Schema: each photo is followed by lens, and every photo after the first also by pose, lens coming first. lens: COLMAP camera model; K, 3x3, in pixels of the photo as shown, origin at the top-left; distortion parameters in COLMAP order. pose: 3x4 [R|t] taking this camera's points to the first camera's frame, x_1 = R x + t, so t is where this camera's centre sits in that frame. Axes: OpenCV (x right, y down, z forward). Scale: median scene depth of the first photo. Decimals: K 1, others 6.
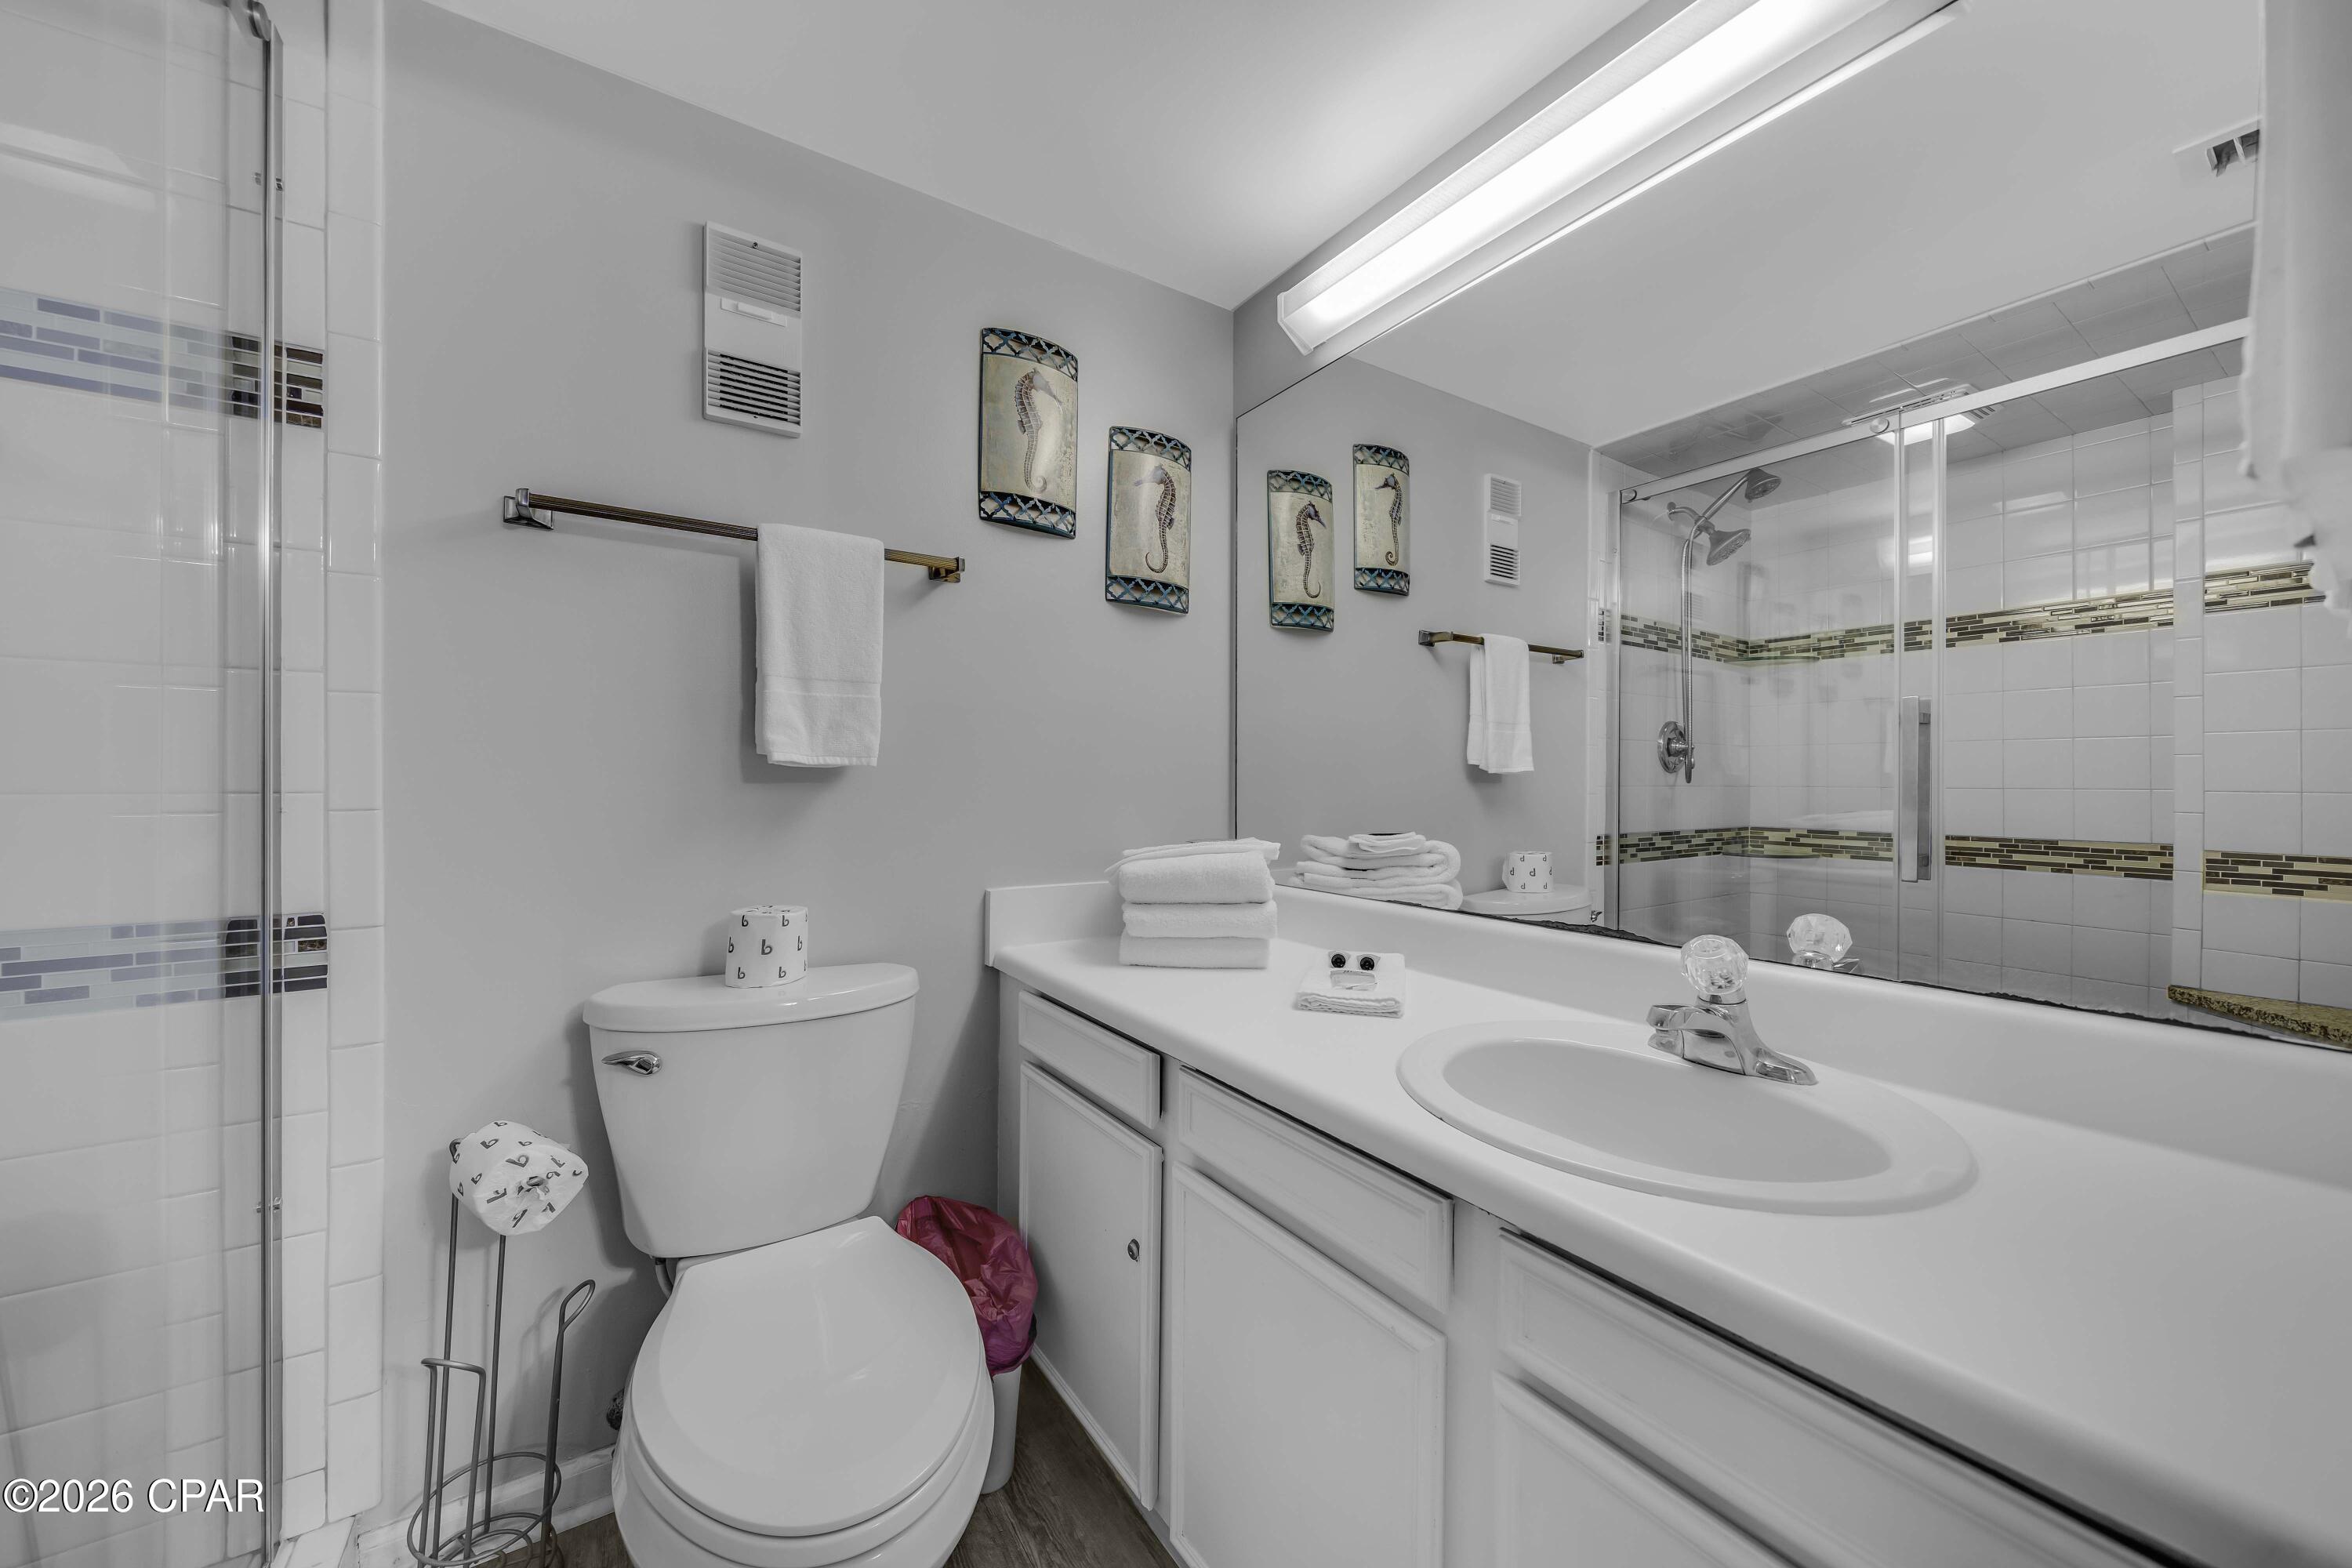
lens RADIAL K [[840.4, 0, 1170.8], [0, 840.4, 778.4], [0, 0, 1]] dist [-0.002809, -0.000043]
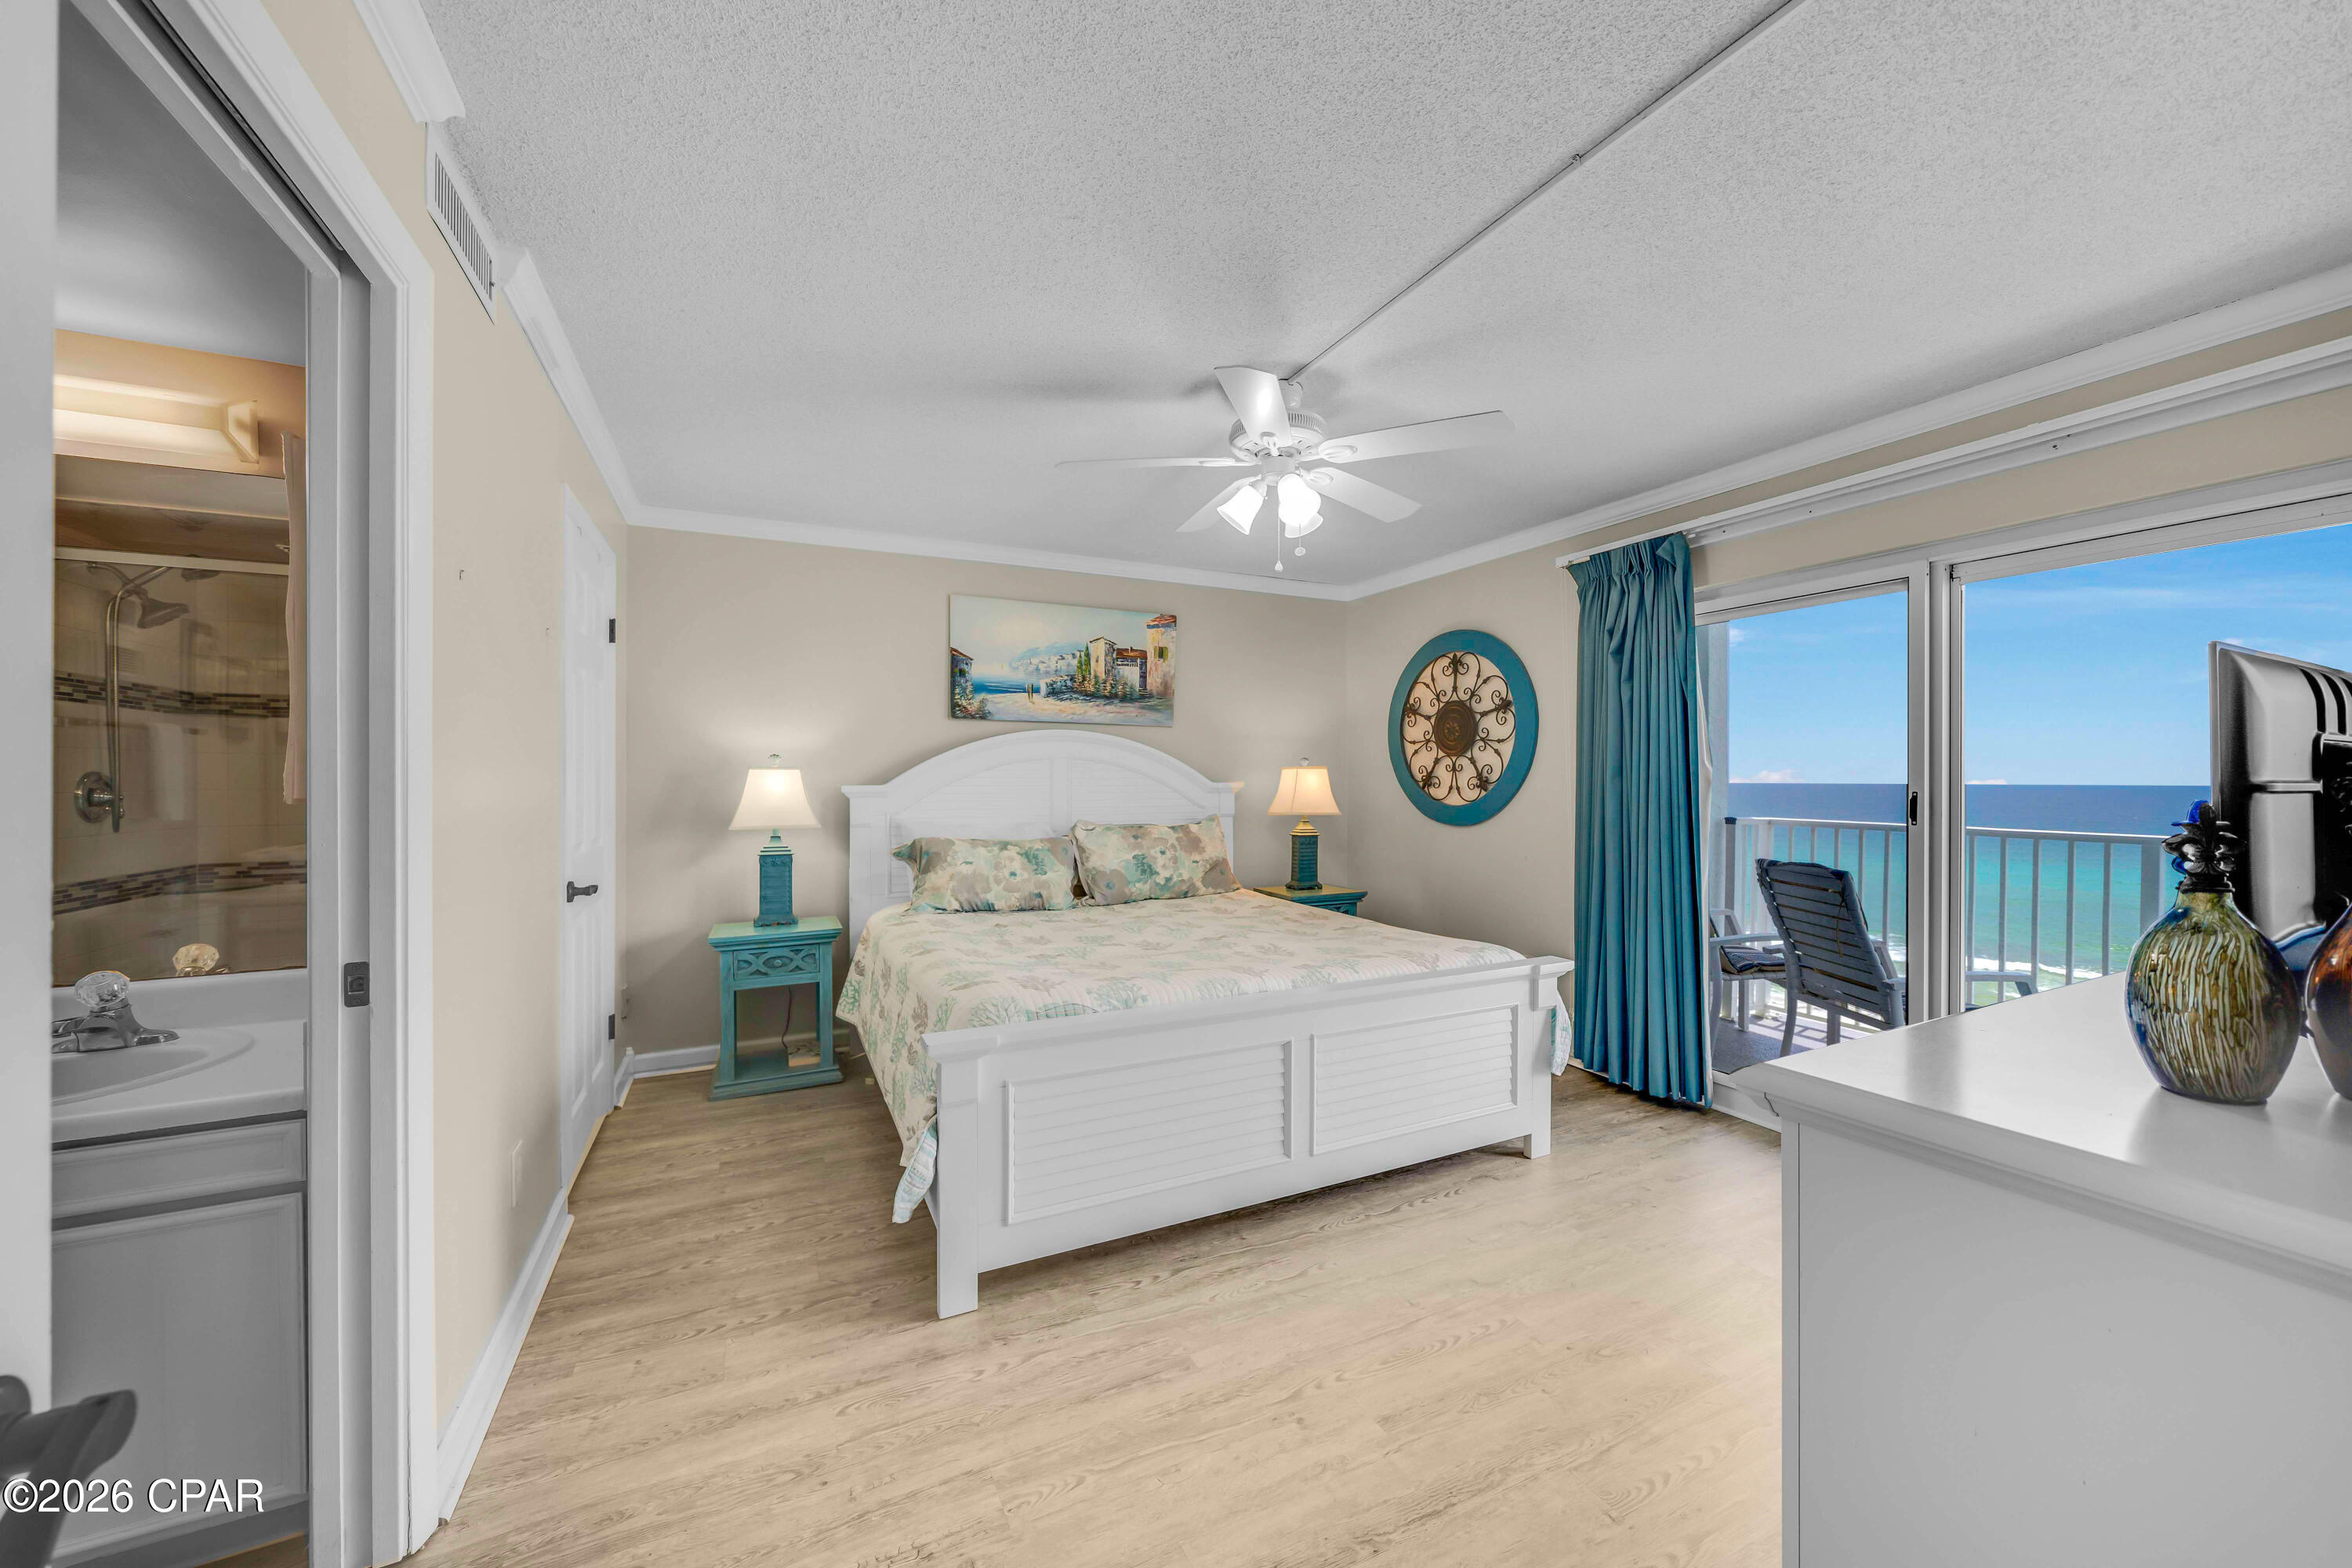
lens RADIAL K [[840.4, 0, 1156.6], [0, 840.4, 785.9], [0, 0, 1]] dist [-0.002809, -0.000043]
pose [[0.143417, -0.008761, 0.989624, -0.464513], [-0.003494, 0.999950, 0.009359, -0.135692], [-0.989656, -0.004800, 0.143380, -0.879109]]
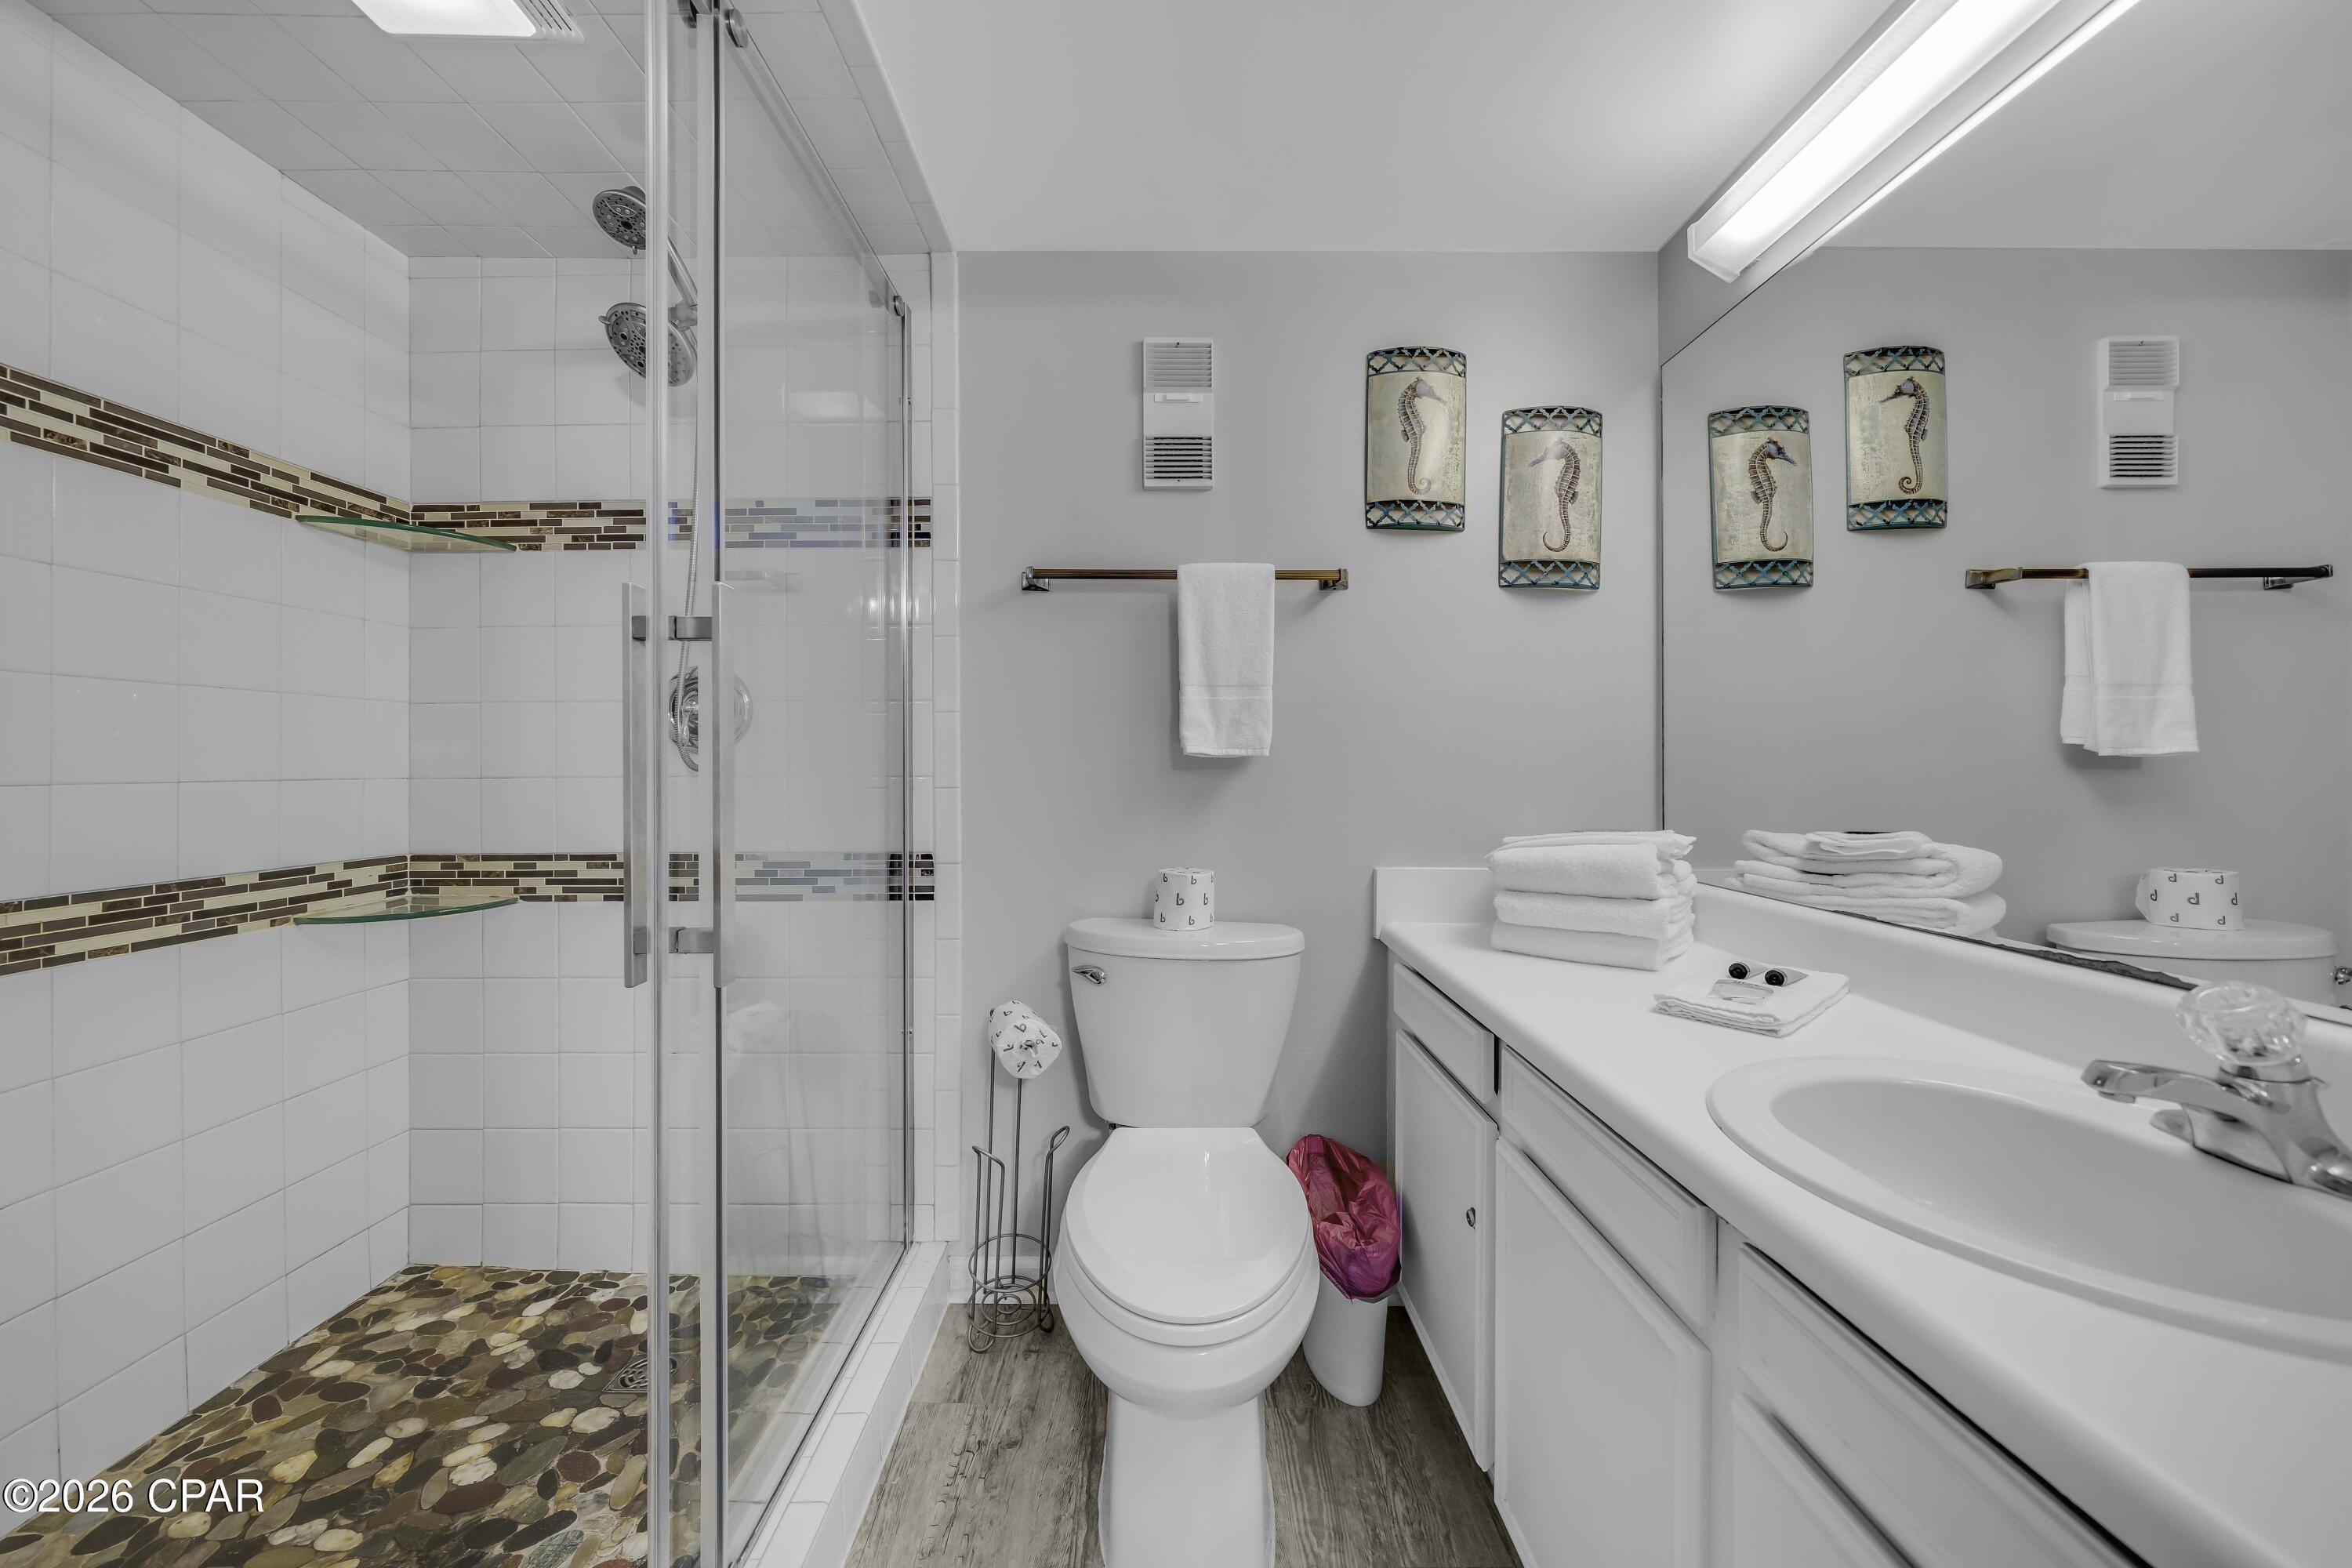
lens RADIAL K [[840.4, 0, 1163.2], [0, 840.4, 762.8], [0, 0, 1]] dist [-0.002809, -0.000043]
pose [[0.837982, -0.004679, -0.545678, 0.181216], [0.003735, 0.999989, -0.002840, -0.002353], [0.545685, 0.000342, 0.837990, -0.074671]]
